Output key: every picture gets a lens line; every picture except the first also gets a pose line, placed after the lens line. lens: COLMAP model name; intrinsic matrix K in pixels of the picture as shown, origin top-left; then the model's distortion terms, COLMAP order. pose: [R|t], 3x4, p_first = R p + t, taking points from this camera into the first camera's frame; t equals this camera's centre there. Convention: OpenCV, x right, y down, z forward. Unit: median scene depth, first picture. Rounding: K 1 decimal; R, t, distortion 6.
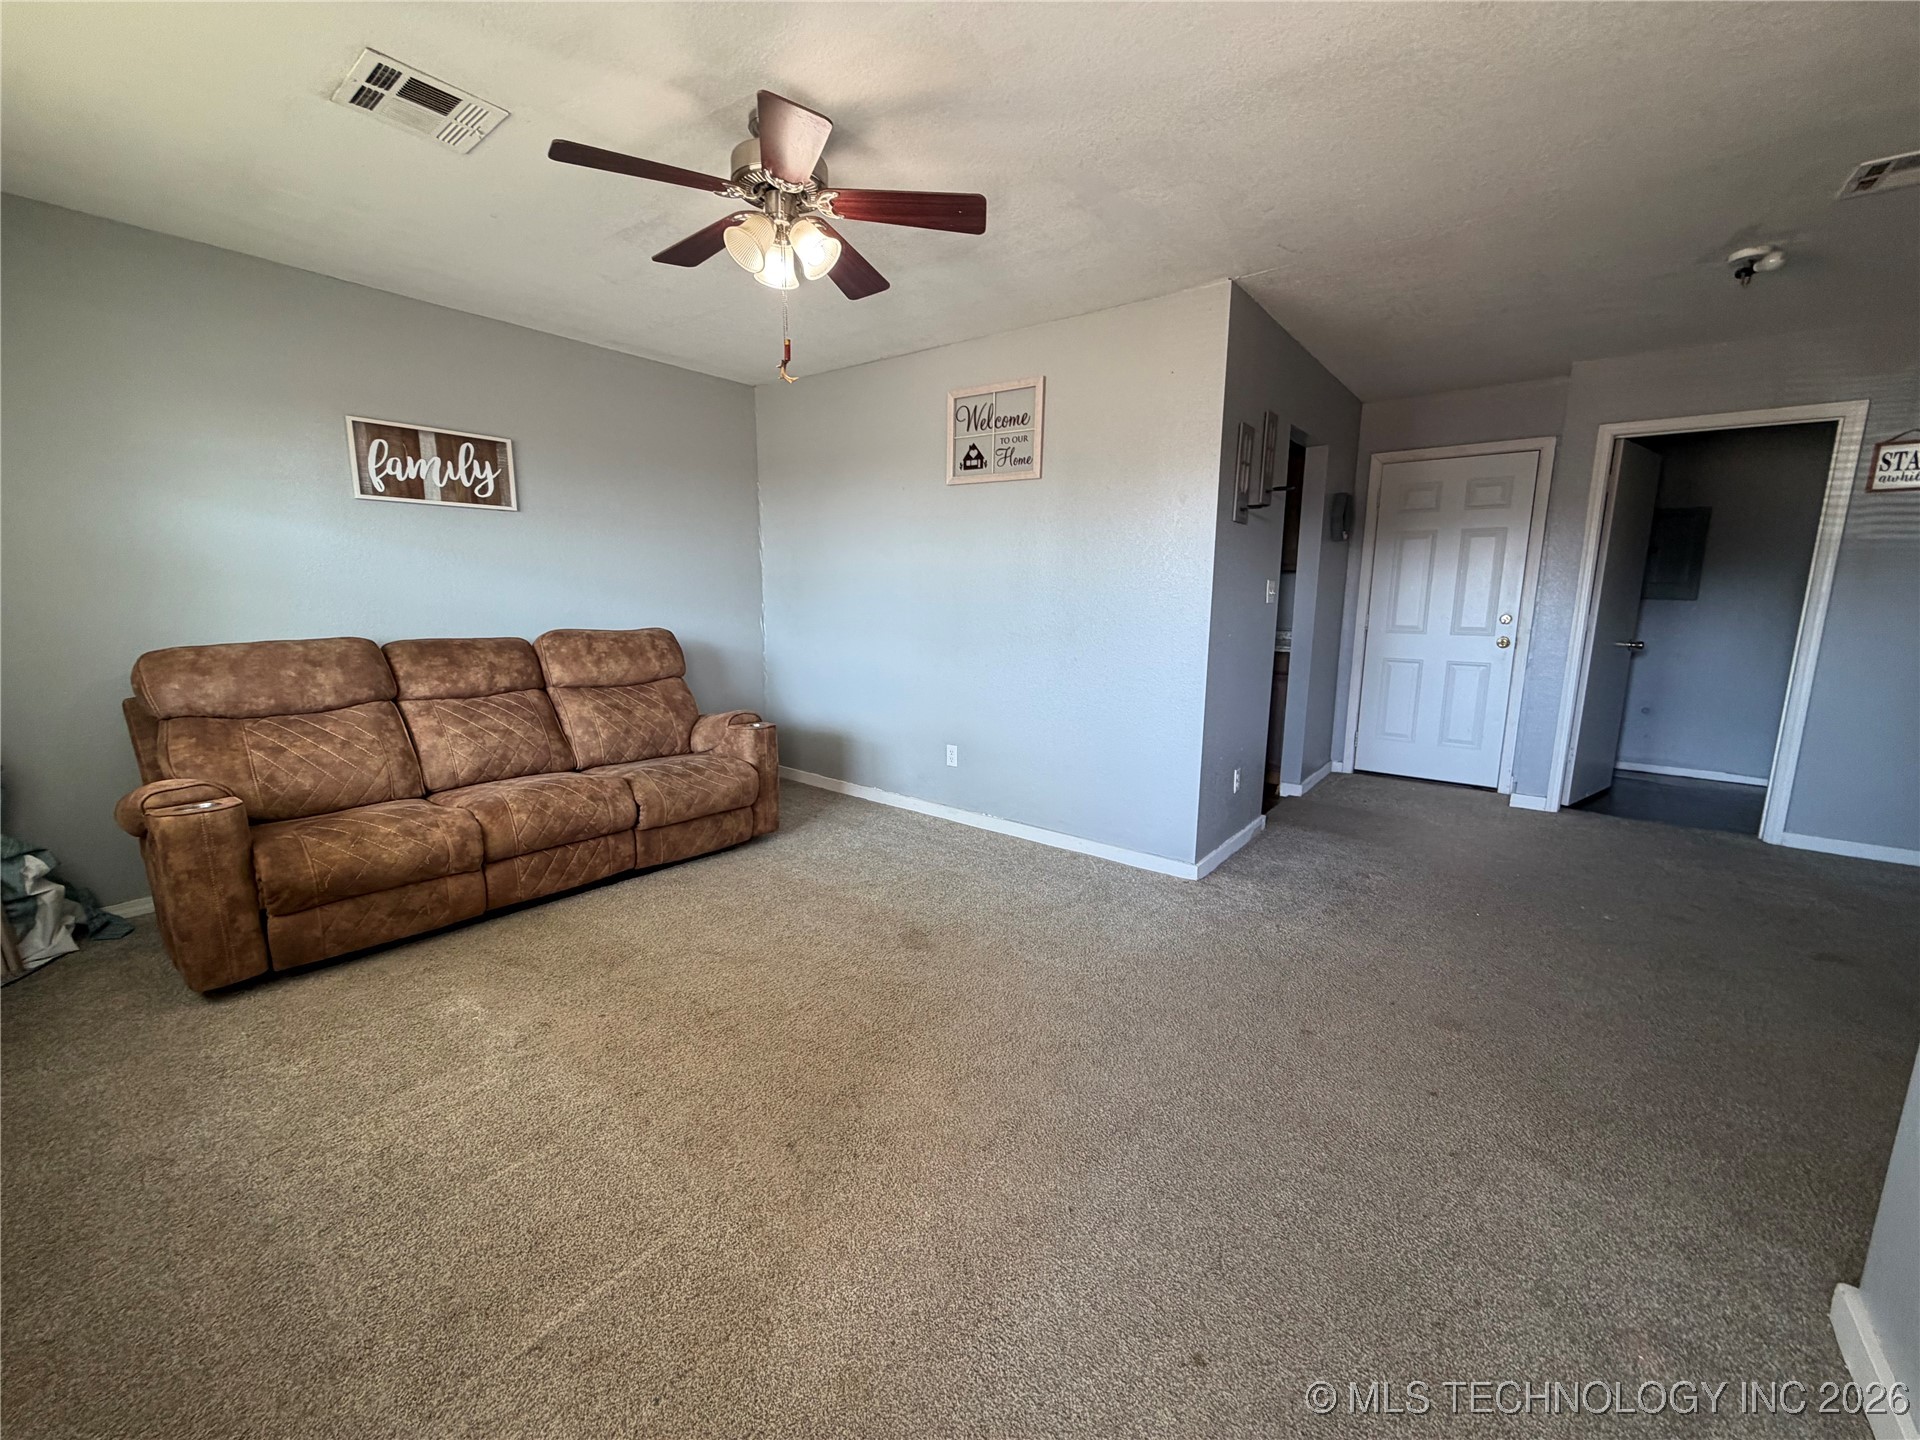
lens RADIAL K [[758.9, 0, 951.6], [0, 758.9, 716.7], [0, 0, 1]] dist [0.001675, 0.000109]
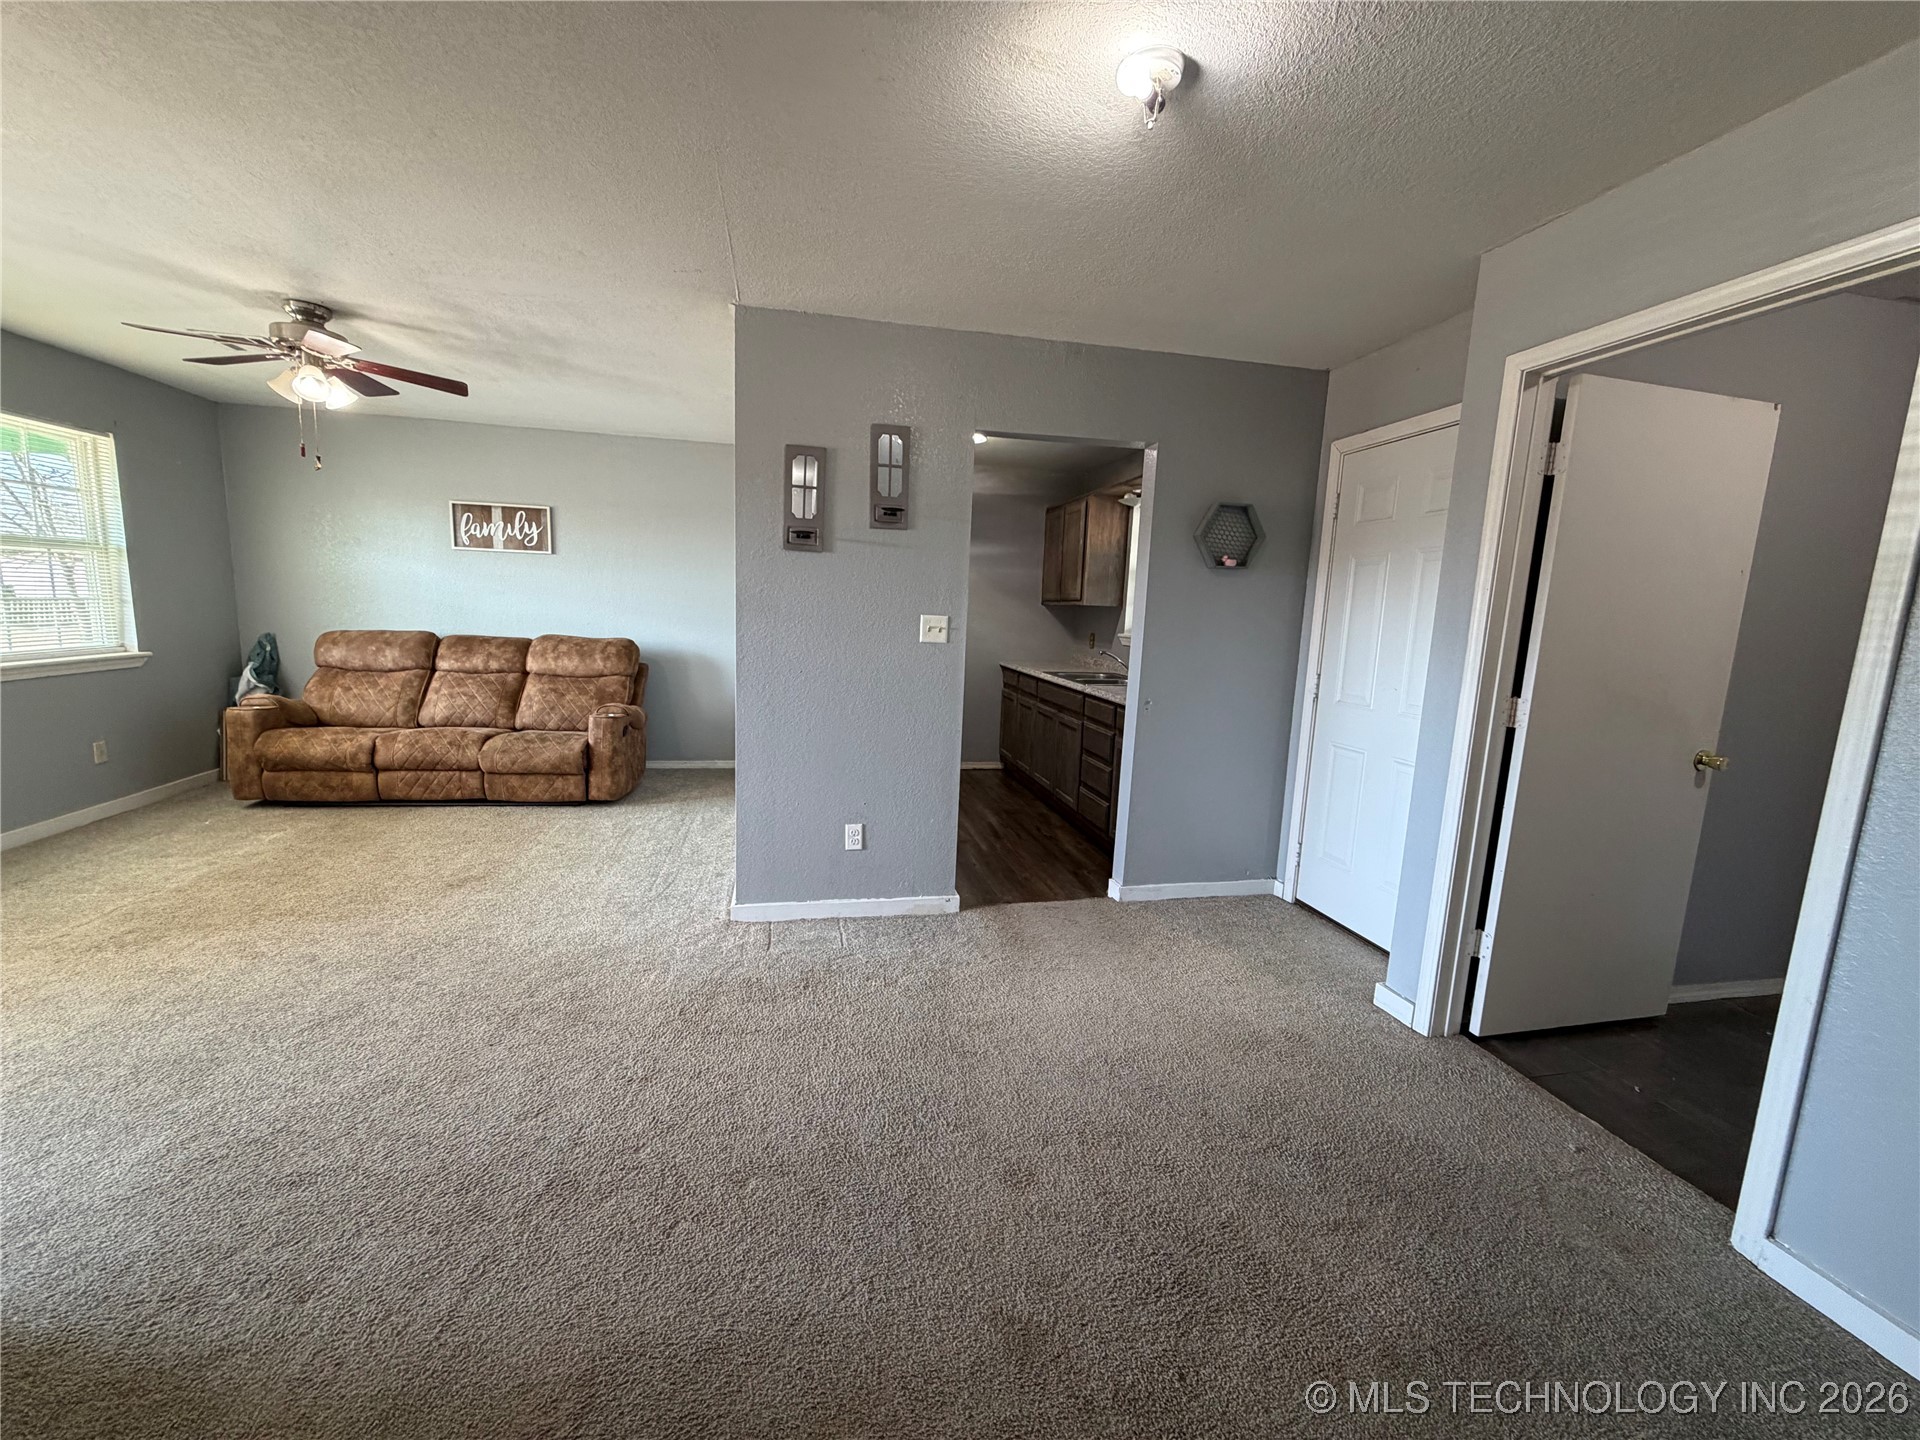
lens RADIAL K [[758.9, 0, 949.2], [0, 758.9, 716.6], [0, 0, 1]] dist [0.001675, 0.000109]
pose [[0.767537, 0.114068, -0.630774, 1.109505], [-0.139984, 0.990115, 0.008716, -0.087382], [0.625533, 0.081608, 0.775918, 0.403833]]
